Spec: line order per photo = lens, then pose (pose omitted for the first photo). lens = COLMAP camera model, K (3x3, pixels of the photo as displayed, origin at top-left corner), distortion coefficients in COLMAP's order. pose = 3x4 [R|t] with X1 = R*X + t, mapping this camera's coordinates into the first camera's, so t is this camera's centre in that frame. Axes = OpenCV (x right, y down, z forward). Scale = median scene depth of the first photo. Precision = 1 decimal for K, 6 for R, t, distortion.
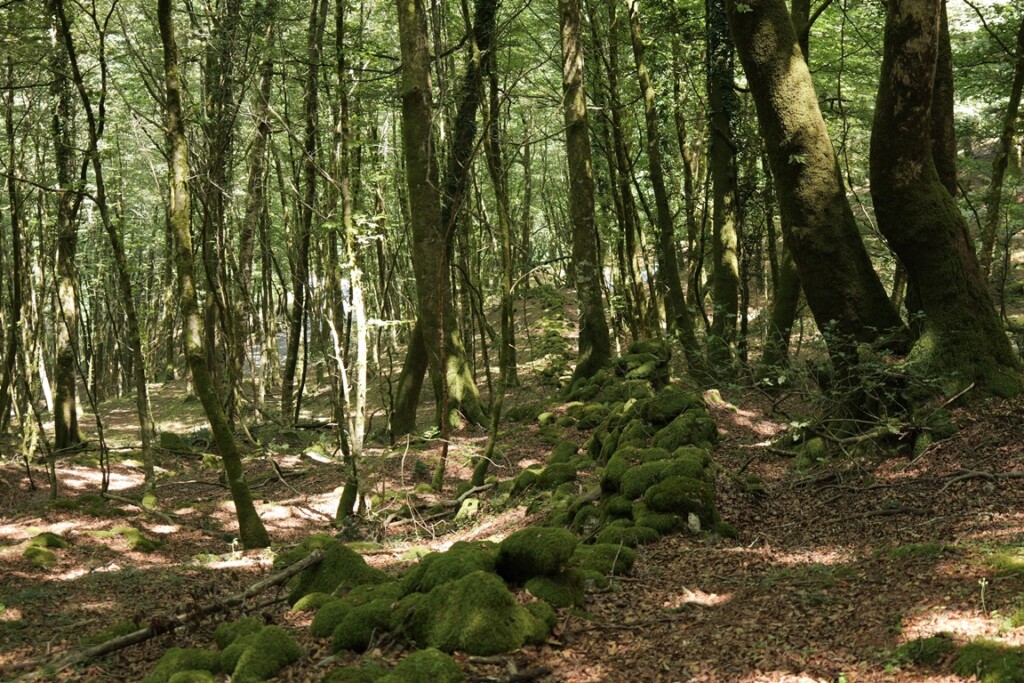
lens RADIAL K [[1439.0, 0, 511.3], [0, 1439.0, 369.9], [0, 0, 1]] dist [0.010278, 0.003280]
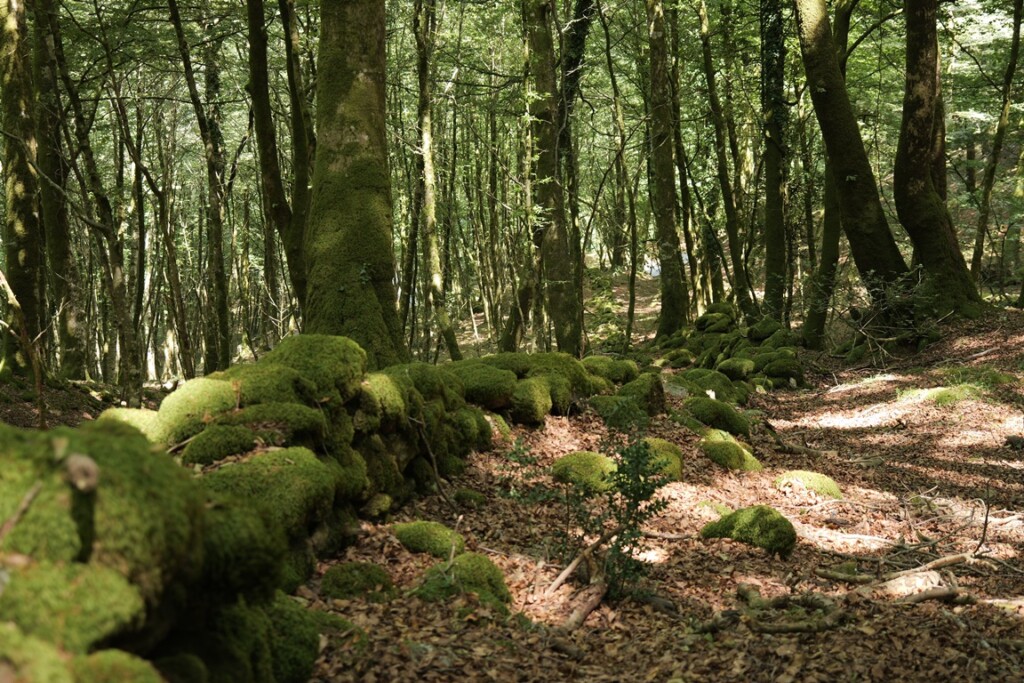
lens RADIAL K [[1400.4, 0, 512.0], [0, 1400.4, 341.5], [0, 0, 1]] dist [-0.007155, -0.066941]
pose [[0.999719, 0.008567, -0.022107, -0.068331], [-0.008743, 0.999931, -0.007899, 0.026593], [0.022038, 0.008090, 0.999724, -0.277349]]
